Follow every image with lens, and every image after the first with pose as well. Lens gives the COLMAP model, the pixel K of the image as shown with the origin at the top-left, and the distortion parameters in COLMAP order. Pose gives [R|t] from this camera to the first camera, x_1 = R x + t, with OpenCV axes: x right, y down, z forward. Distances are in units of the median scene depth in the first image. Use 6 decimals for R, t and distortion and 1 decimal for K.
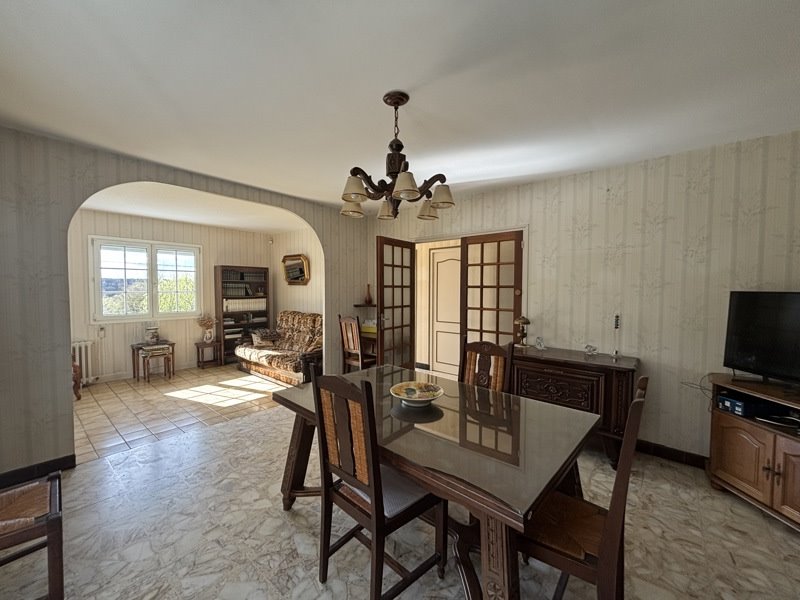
lens RADIAL K [[311.0, 0, 400.0], [0, 311.0, 300.0], [0, 0, 1]] dist [0.000766, 0.000042]
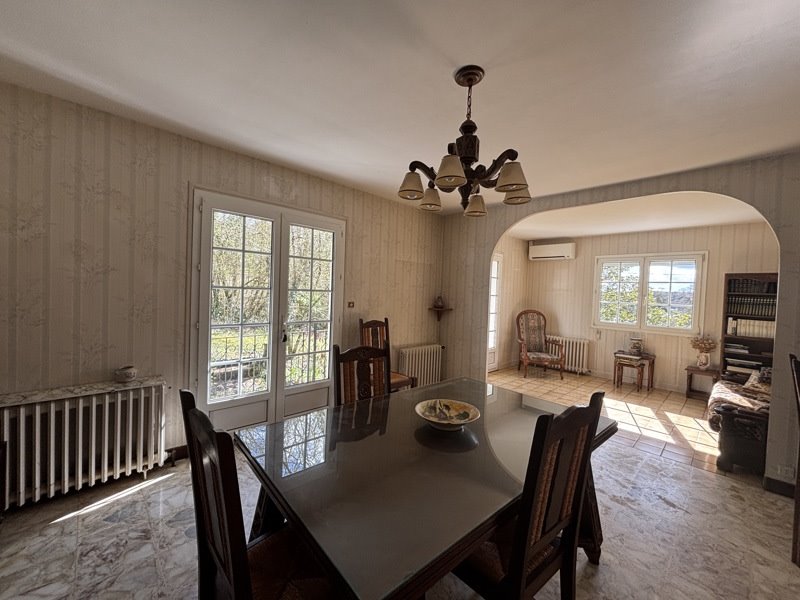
lens RADIAL K [[318.6, 0, 400.0], [0, 318.6, 300.0], [0, 0, 1]] dist [-0.000637, -0.000066]
pose [[-0.082645, 0.022336, -0.996329, 0.308690], [-0.079451, 0.996419, 0.028929, -0.005688], [0.993407, 0.081551, -0.080574, 0.300078]]
